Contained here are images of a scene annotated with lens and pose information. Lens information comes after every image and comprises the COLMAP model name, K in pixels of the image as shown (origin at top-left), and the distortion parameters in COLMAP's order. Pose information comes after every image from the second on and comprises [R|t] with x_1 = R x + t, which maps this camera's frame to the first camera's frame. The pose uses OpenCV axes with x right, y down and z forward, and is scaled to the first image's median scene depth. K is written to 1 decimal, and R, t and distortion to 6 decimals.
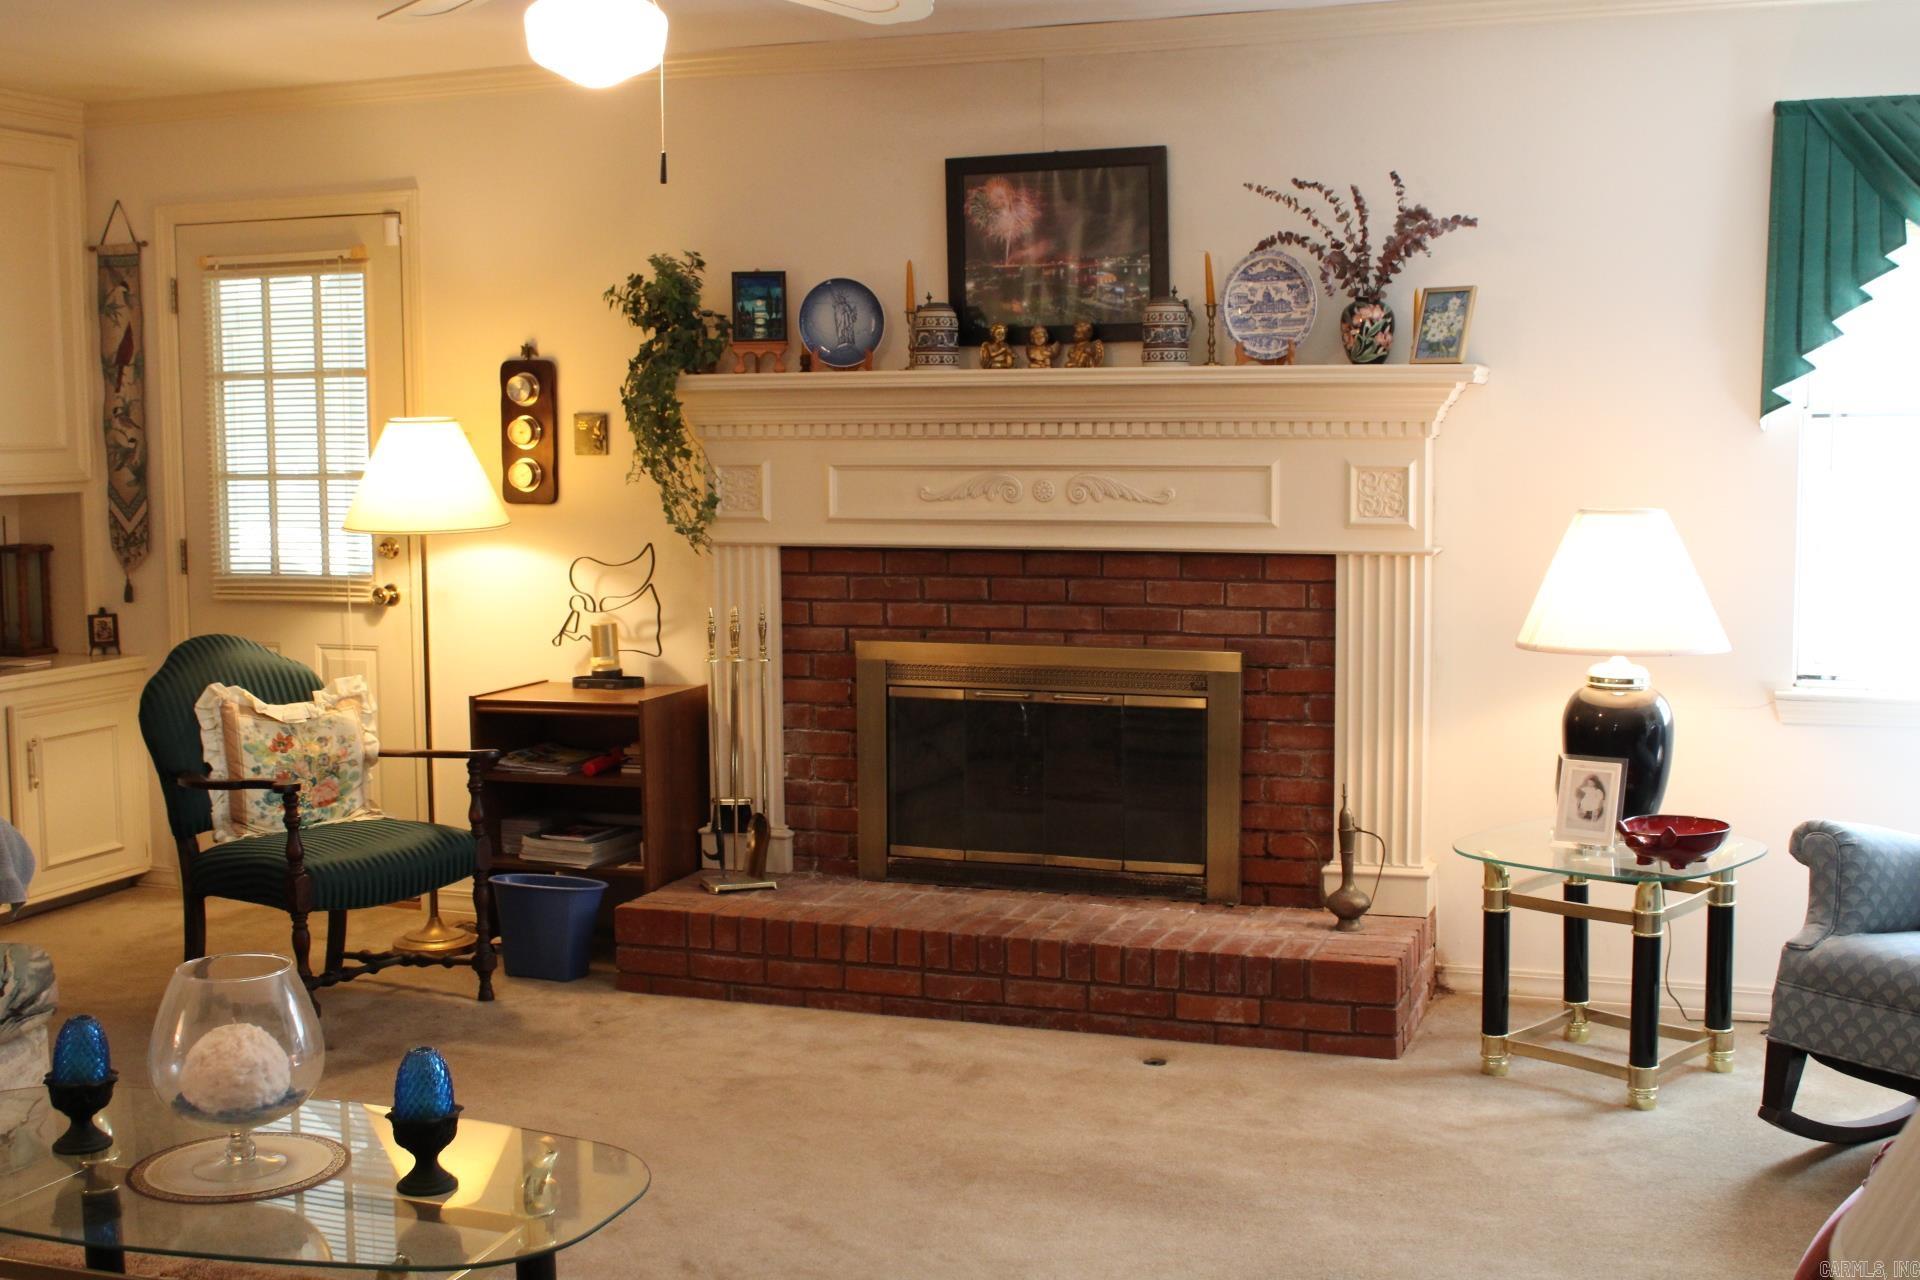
lens RADIAL K [[2215.4, 0, 960.0], [0, 2215.4, 640.0], [0, 0, 1]] dist [-0.003601, -0.023704]
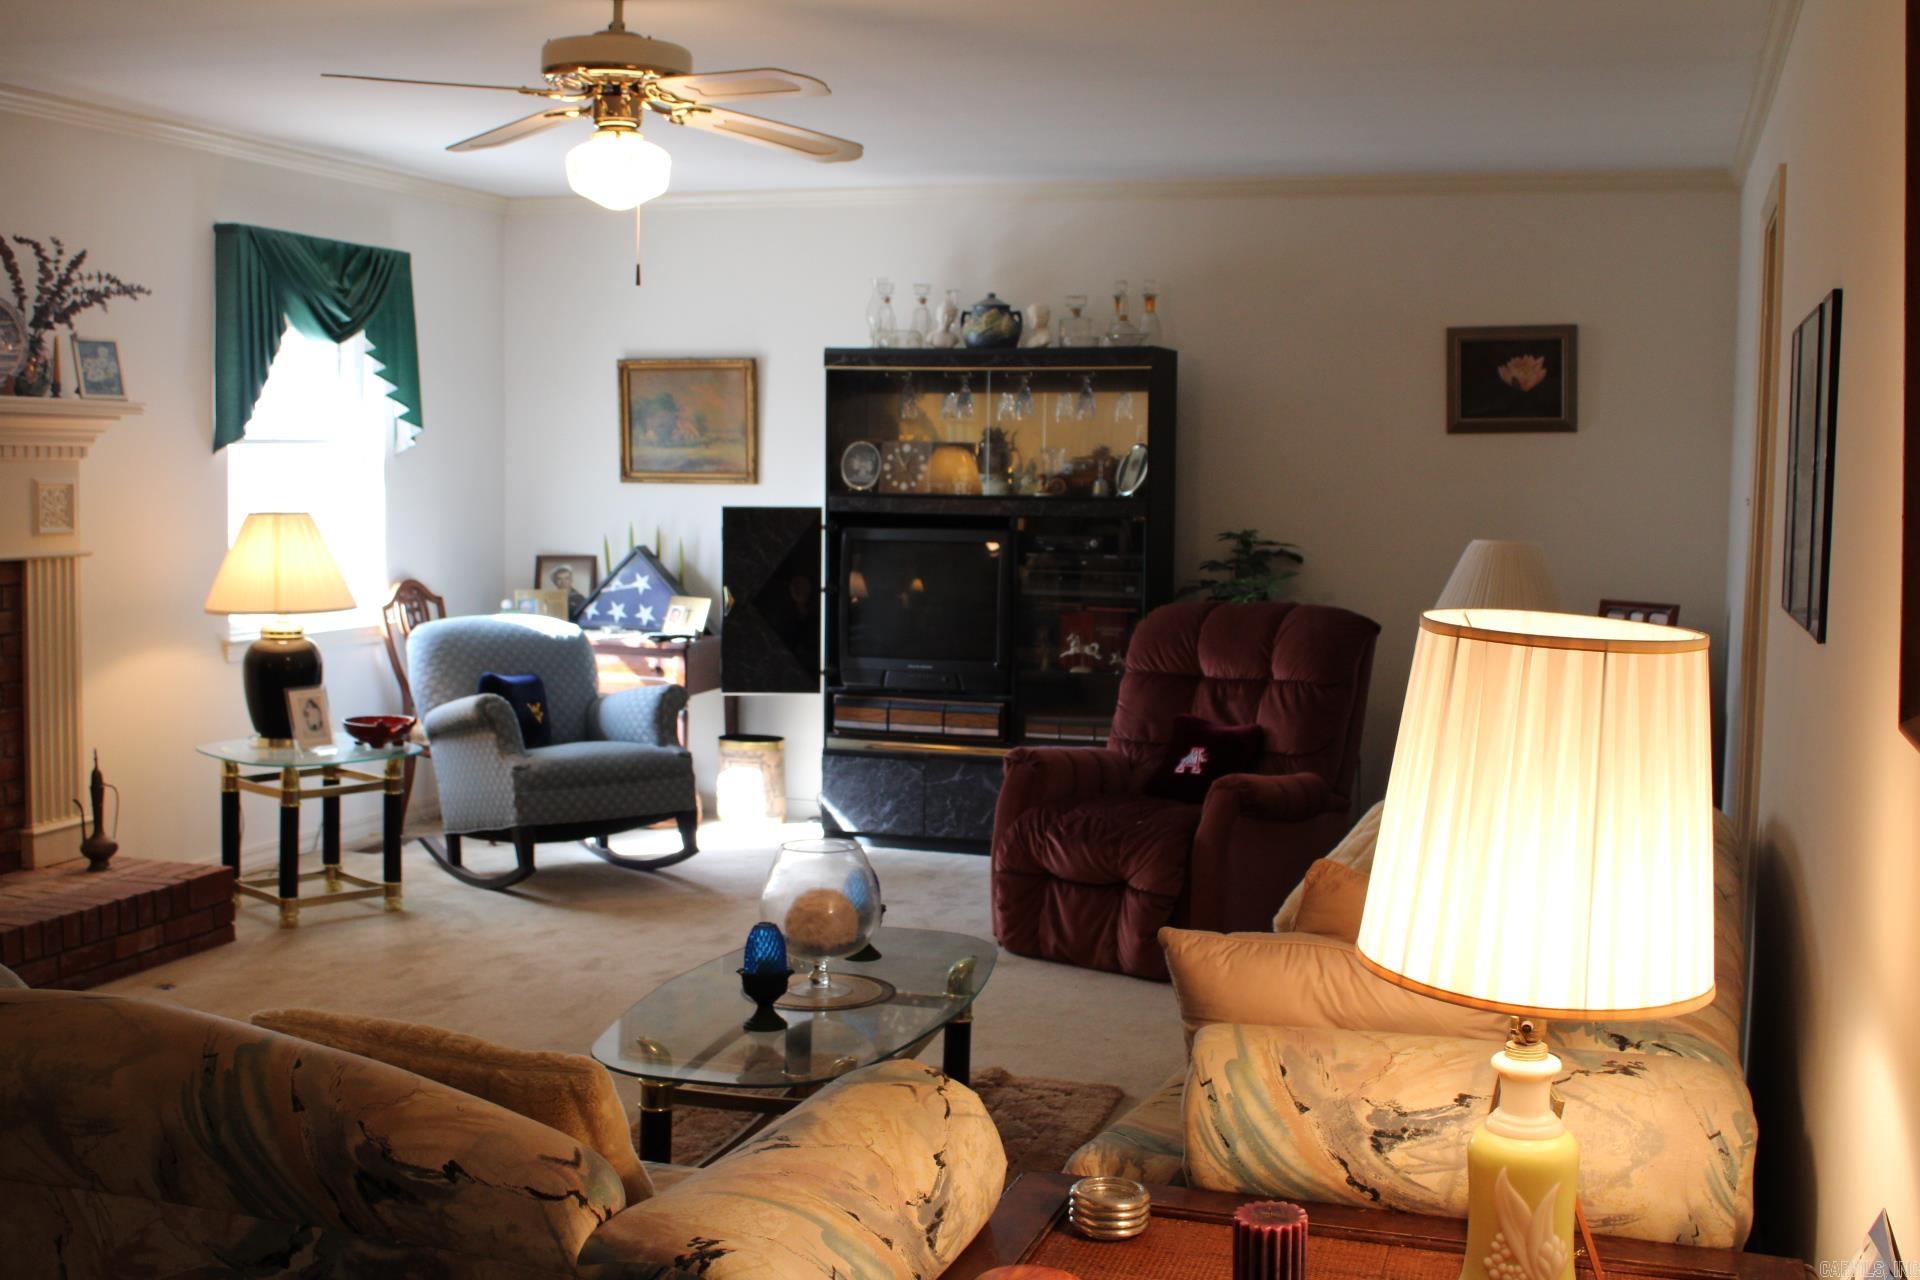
lens RADIAL K [[2215.4, 0, 960.0], [0, 2215.4, 640.0], [0, 0, 1]] dist [-0.003601, -0.023704]
pose [[-0.012219, -0.080663, 0.996667, -1.092293], [0.083867, 0.993146, 0.081406, -0.055111], [-0.996402, 0.084582, -0.005370, 0.574688]]
